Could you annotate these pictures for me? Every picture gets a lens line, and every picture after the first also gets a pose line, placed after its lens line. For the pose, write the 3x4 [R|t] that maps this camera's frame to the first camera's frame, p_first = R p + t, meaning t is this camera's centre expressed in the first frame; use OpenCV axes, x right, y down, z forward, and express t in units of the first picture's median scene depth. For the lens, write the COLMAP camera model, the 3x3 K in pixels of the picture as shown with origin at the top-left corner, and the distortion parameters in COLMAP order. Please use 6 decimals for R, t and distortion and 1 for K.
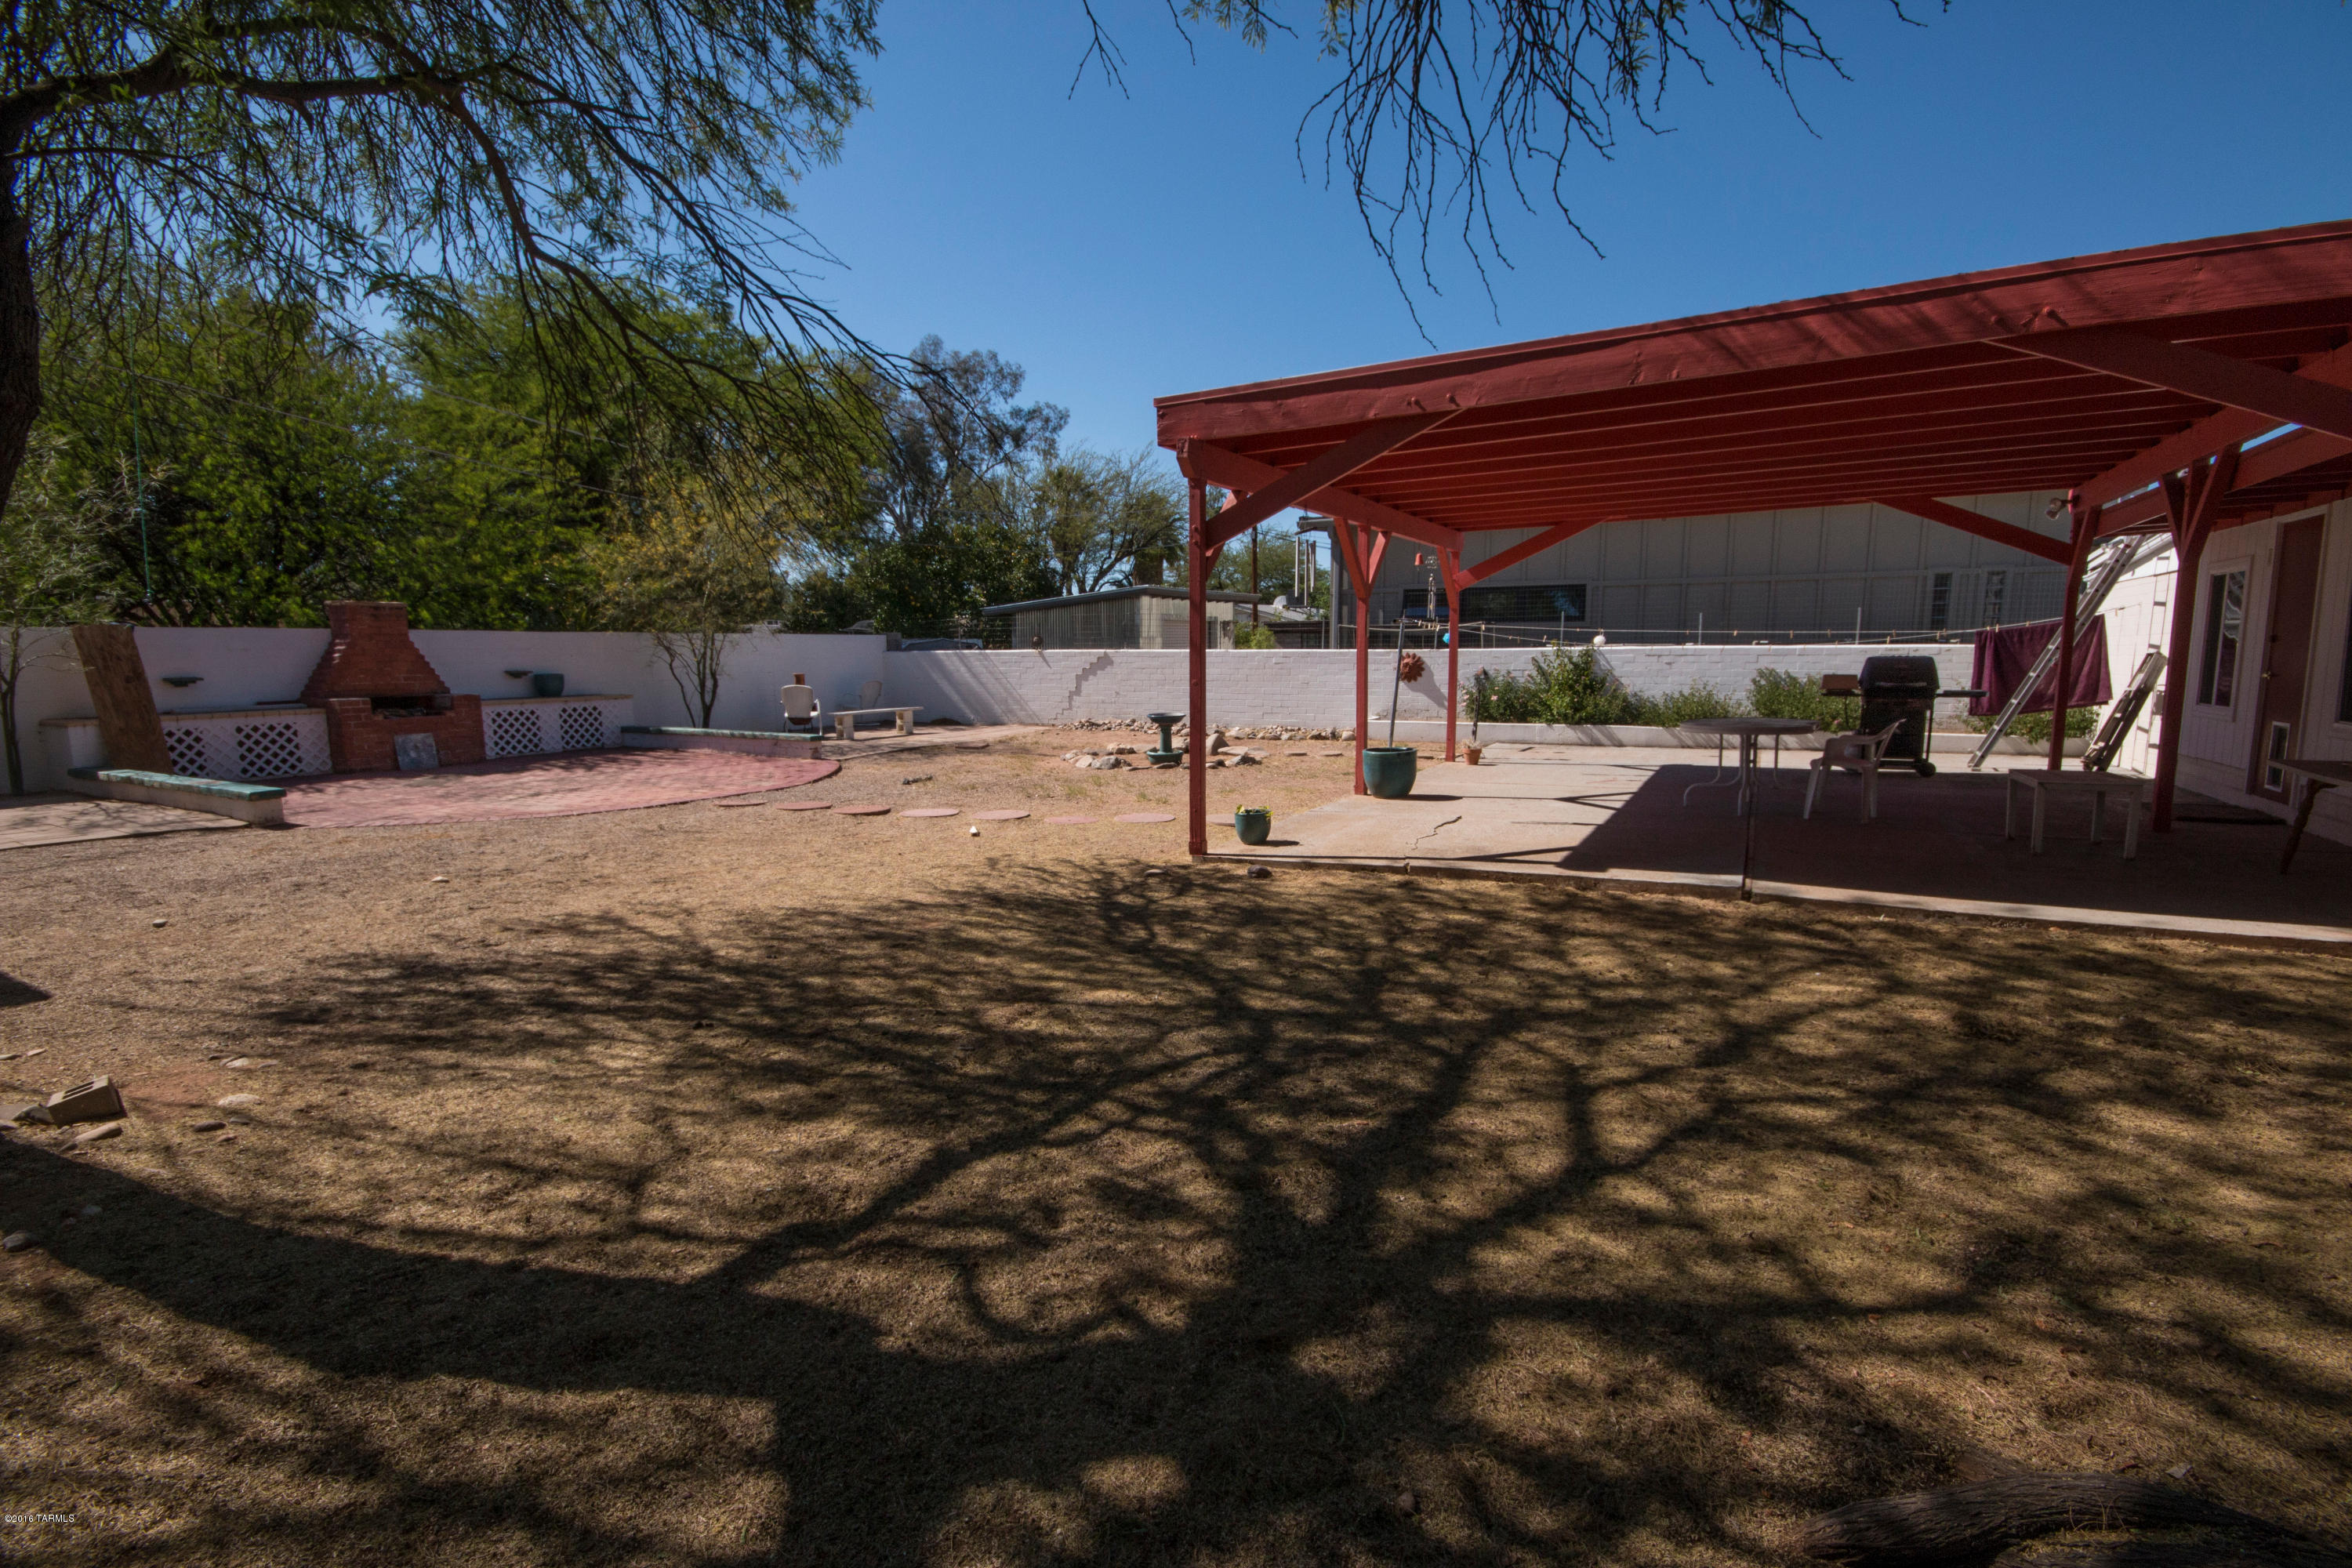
lens RADIAL K [[1086.8, 0, 1176.0], [0, 1086.8, 784.0], [0, 0, 1]] dist [-0.000608, -0.001312]
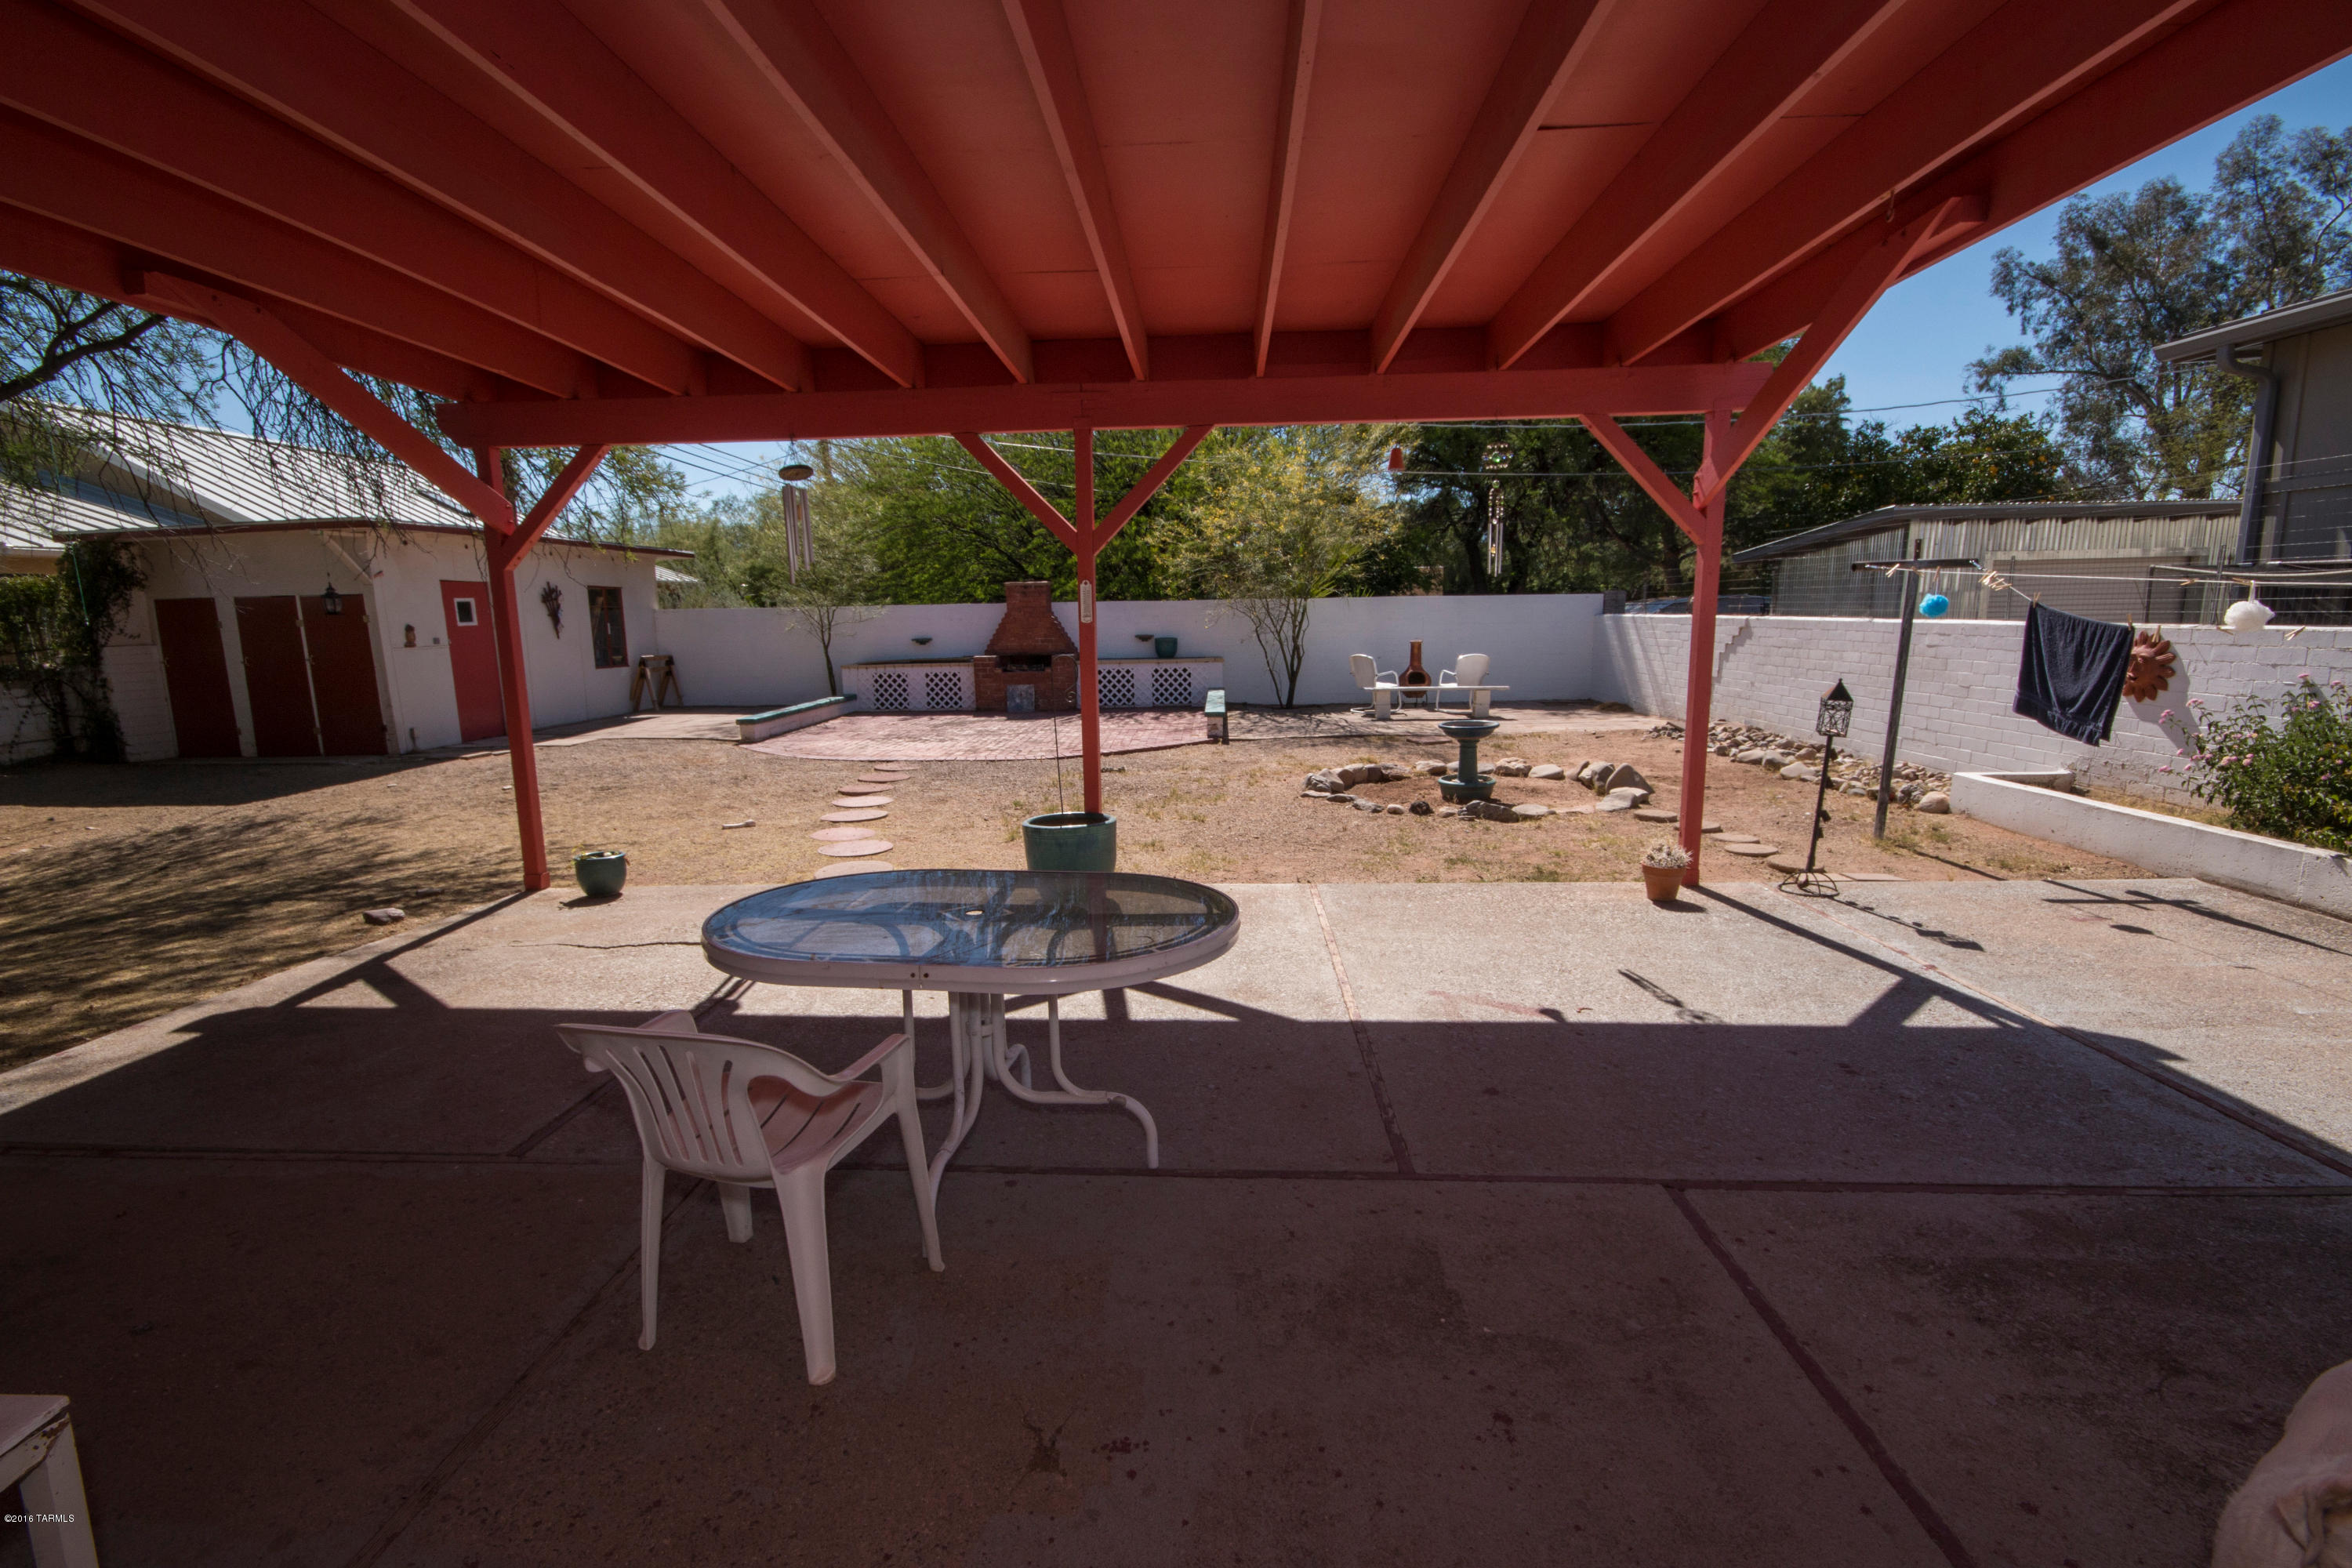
lens RADIAL K [[1086.8, 0, 1176.0], [0, 1086.8, 784.0], [0, 0, 1]] dist [-0.000608, -0.001312]
pose [[0.437054, 0.141072, -0.888303, 0.551879], [-0.099393, 0.989150, 0.108185, -0.088232], [0.893927, 0.041009, 0.446333, 0.598816]]
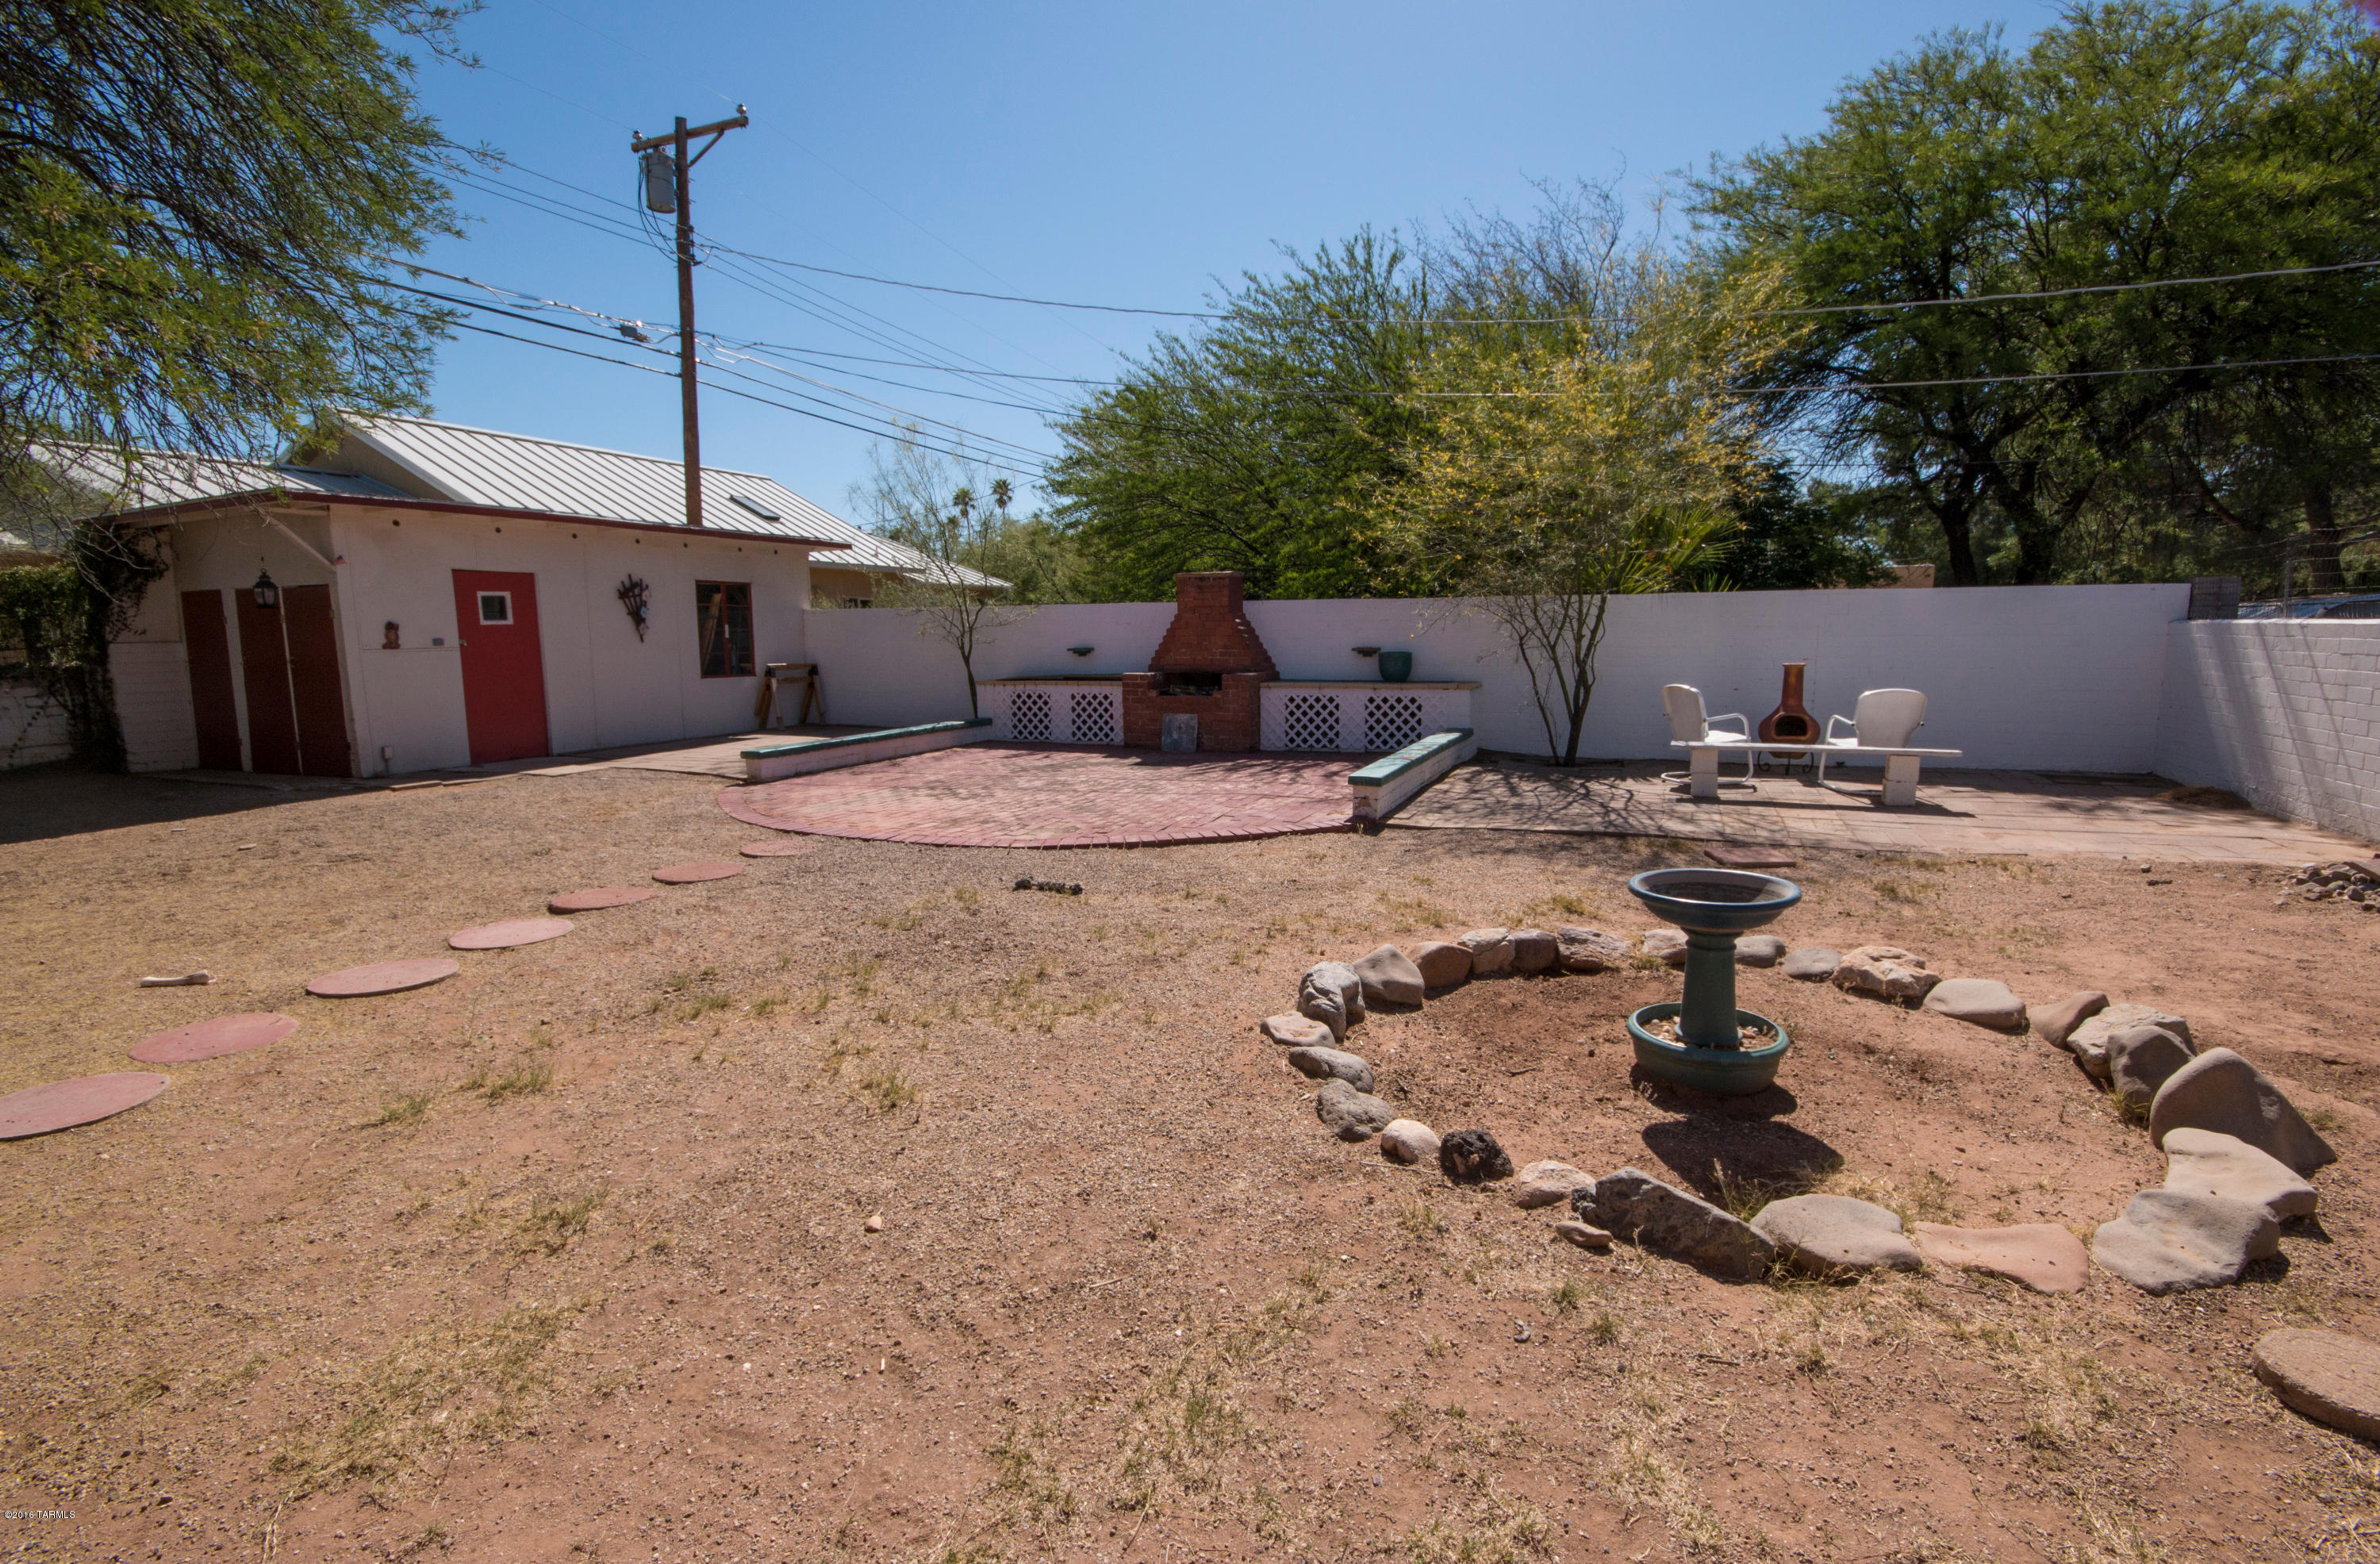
lens RADIAL K [[1117.4, 0, 1190.0], [0, 1117.4, 782.0], [0, 0, 1]] dist [-0.001372, -0.000971]
pose [[0.092848, 0.141188, -0.985619, 0.259110], [-0.116262, 0.984661, 0.130098, -0.115318], [0.988869, 0.102511, 0.107838, 0.920245]]
